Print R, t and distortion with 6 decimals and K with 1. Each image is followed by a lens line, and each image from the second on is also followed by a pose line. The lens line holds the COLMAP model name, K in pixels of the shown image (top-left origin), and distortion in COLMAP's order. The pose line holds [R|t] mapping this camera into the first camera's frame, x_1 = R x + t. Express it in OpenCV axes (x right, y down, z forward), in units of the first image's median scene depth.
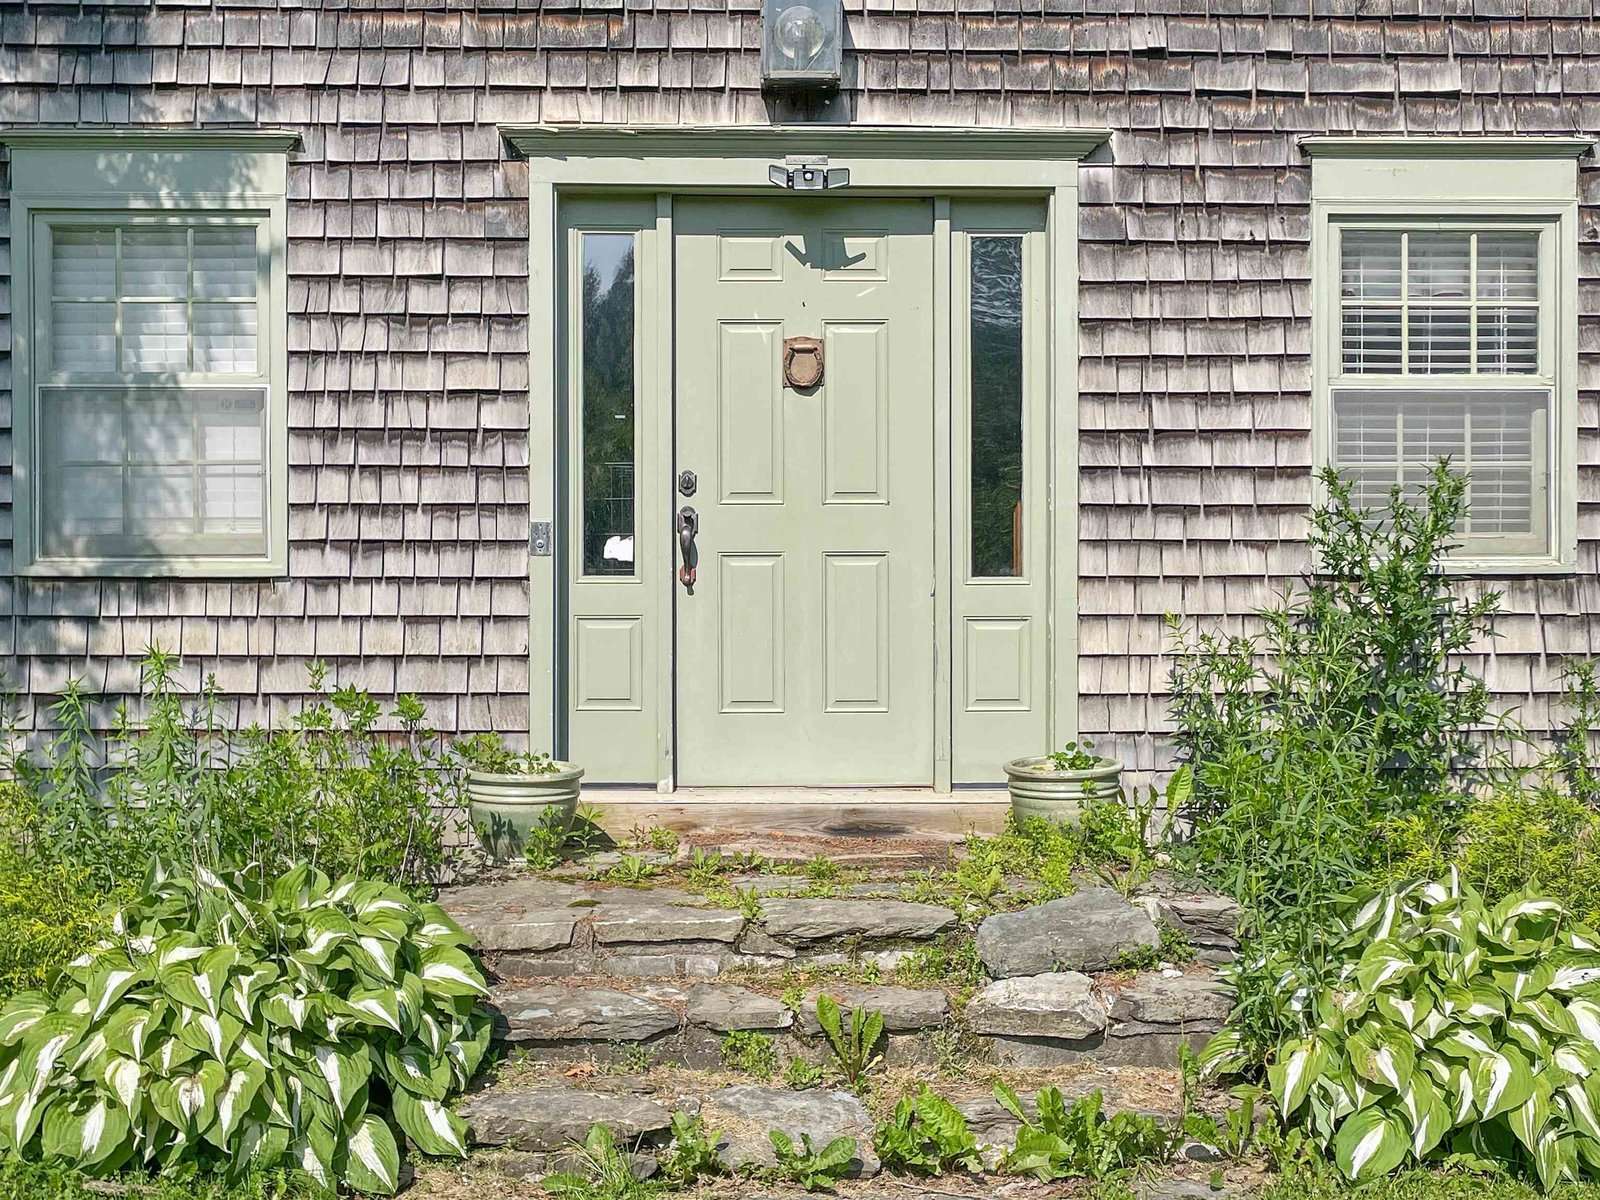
lens RADIAL K [[1921.8, 0, 799.7], [0, 1921.8, 608.2], [0, 0, 1]] dist [-0.054092, 0.000000]
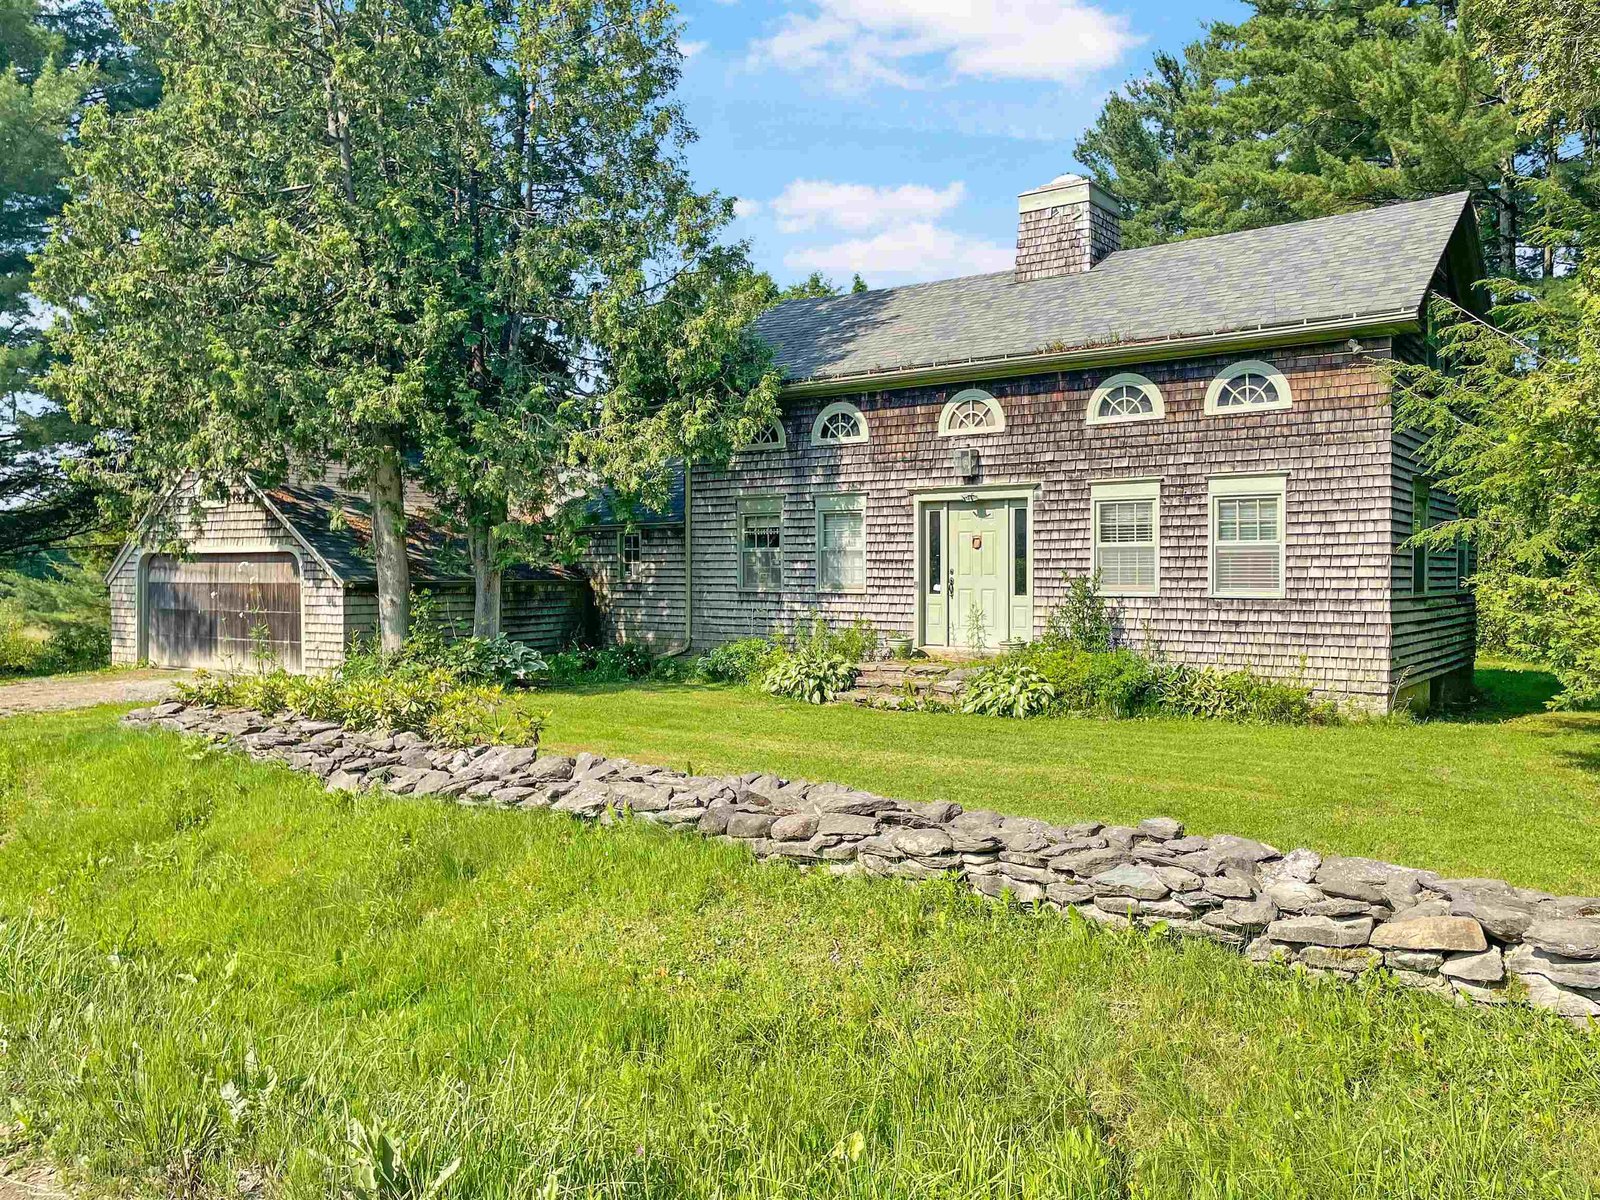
lens RADIAL K [[1283.0, 0, 800.3], [0, 1283.0, 593.4], [0, 0, 1]] dist [-0.012020, -0.001166]
pose [[0.781939, 0.011914, -0.623242, 1.426921], [-0.008085, 0.999927, 0.008971, -0.041500], [0.623303, -0.001976, 0.781978, -1.368780]]
